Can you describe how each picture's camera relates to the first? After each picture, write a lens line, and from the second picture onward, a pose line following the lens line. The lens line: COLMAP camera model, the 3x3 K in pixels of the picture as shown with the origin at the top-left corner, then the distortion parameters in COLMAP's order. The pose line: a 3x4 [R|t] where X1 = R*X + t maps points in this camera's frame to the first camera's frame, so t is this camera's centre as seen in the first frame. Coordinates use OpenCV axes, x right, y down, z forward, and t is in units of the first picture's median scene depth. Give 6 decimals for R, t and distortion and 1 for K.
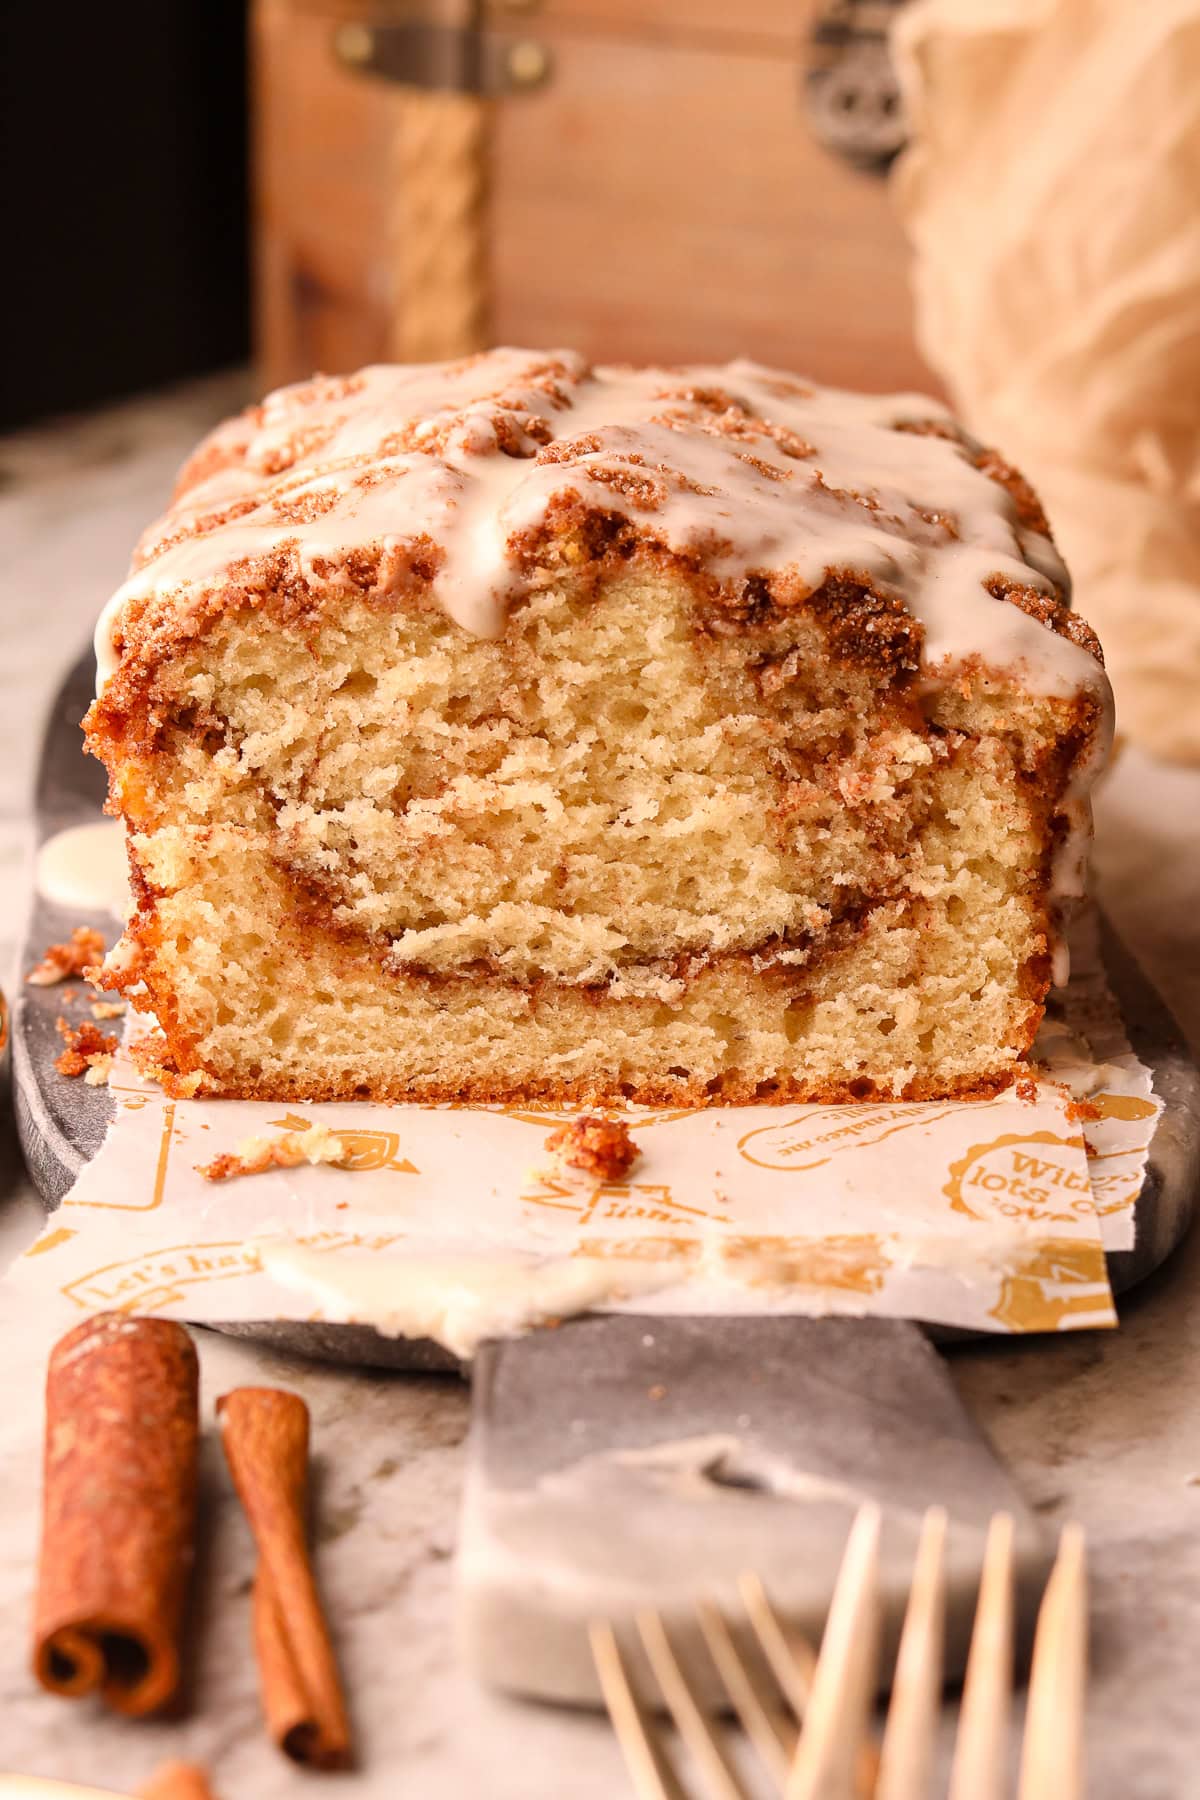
lens RADIAL K [[1984.0, 0, 668.3], [0, 1984.0, 898.9], [0, 0, 1]] dist [-0.103803, 0.025997]
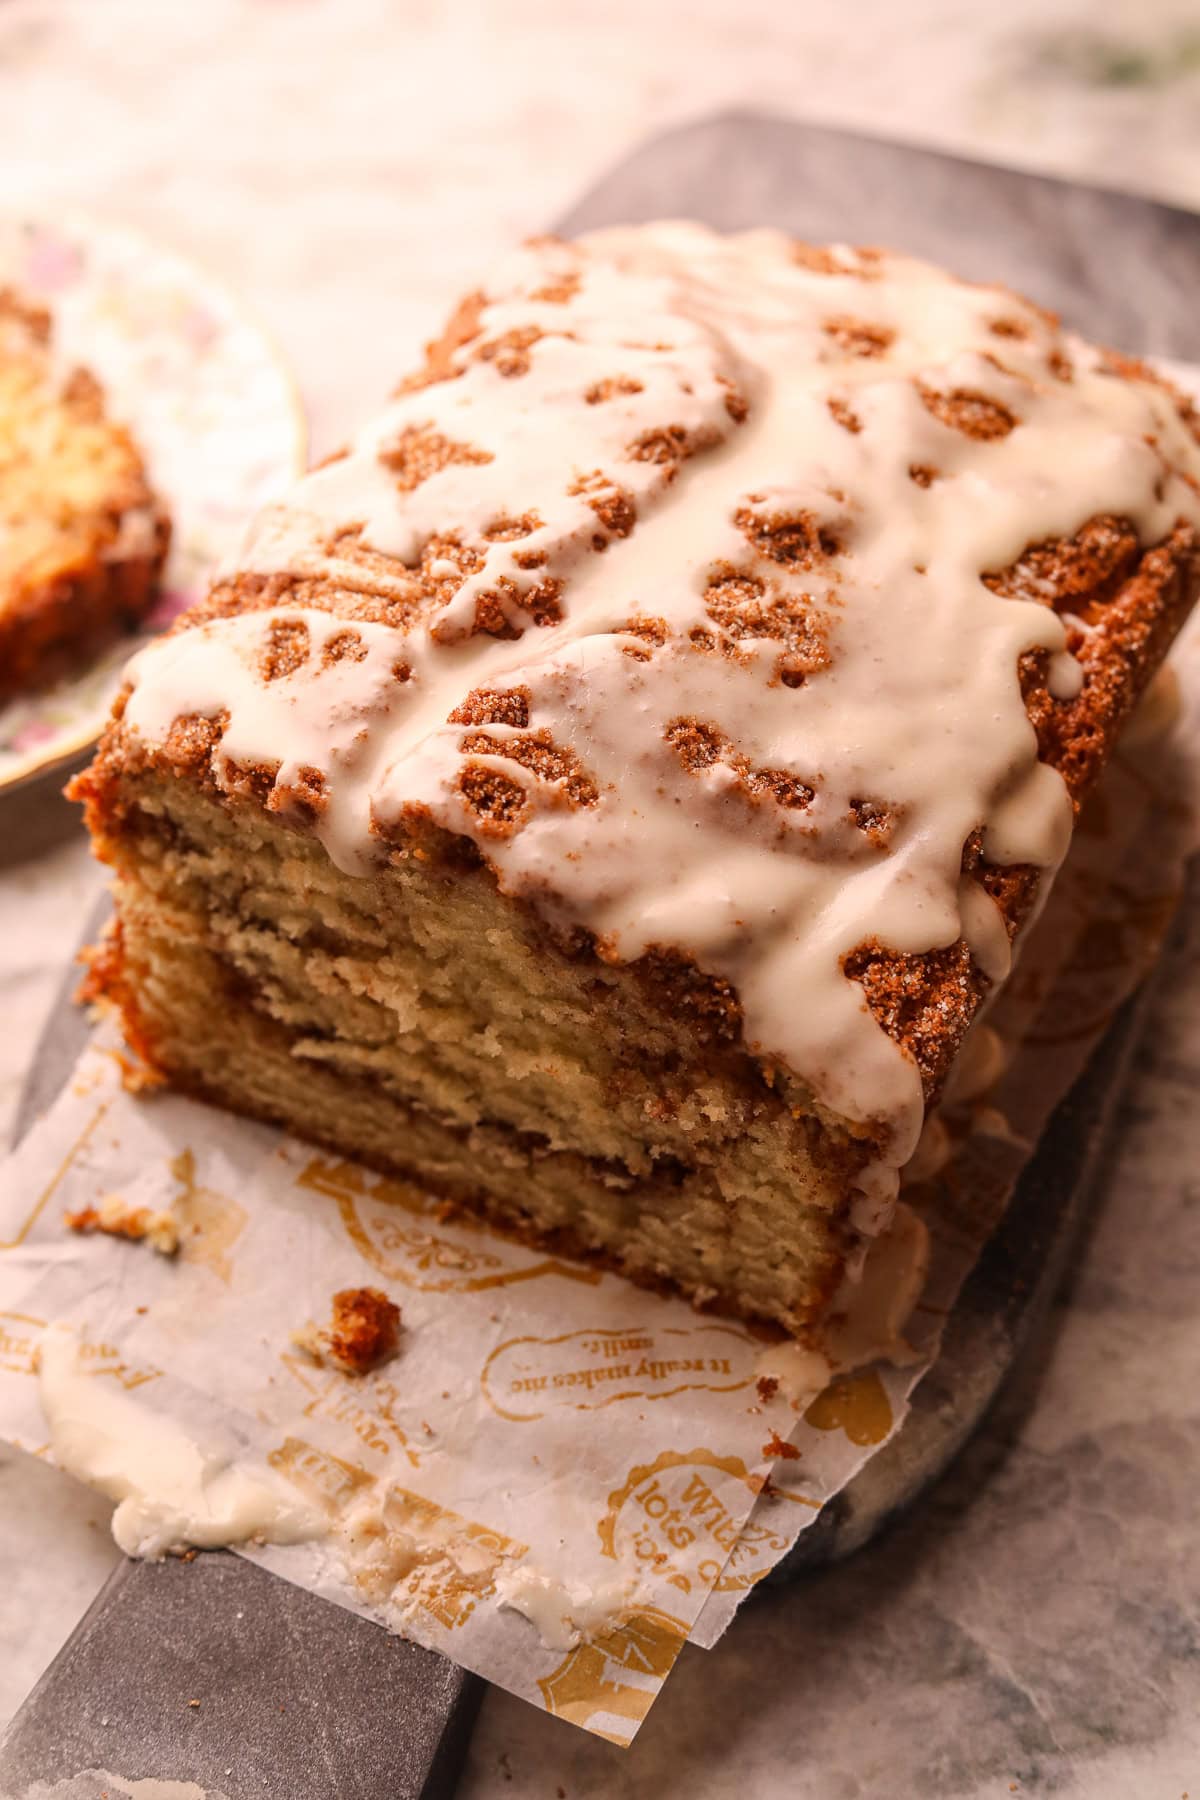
lens RADIAL K [[1841.2, 0, 953.5], [0, 1841.2, 634.9], [0, 0, 1]] dist [-0.001383, -0.017946]
pose [[0.933662, 0.304135, -0.189151, 0.336129], [-0.231832, 0.915754, 0.328098, -0.621415], [0.273002, -0.262482, 0.925512, 0.203927]]
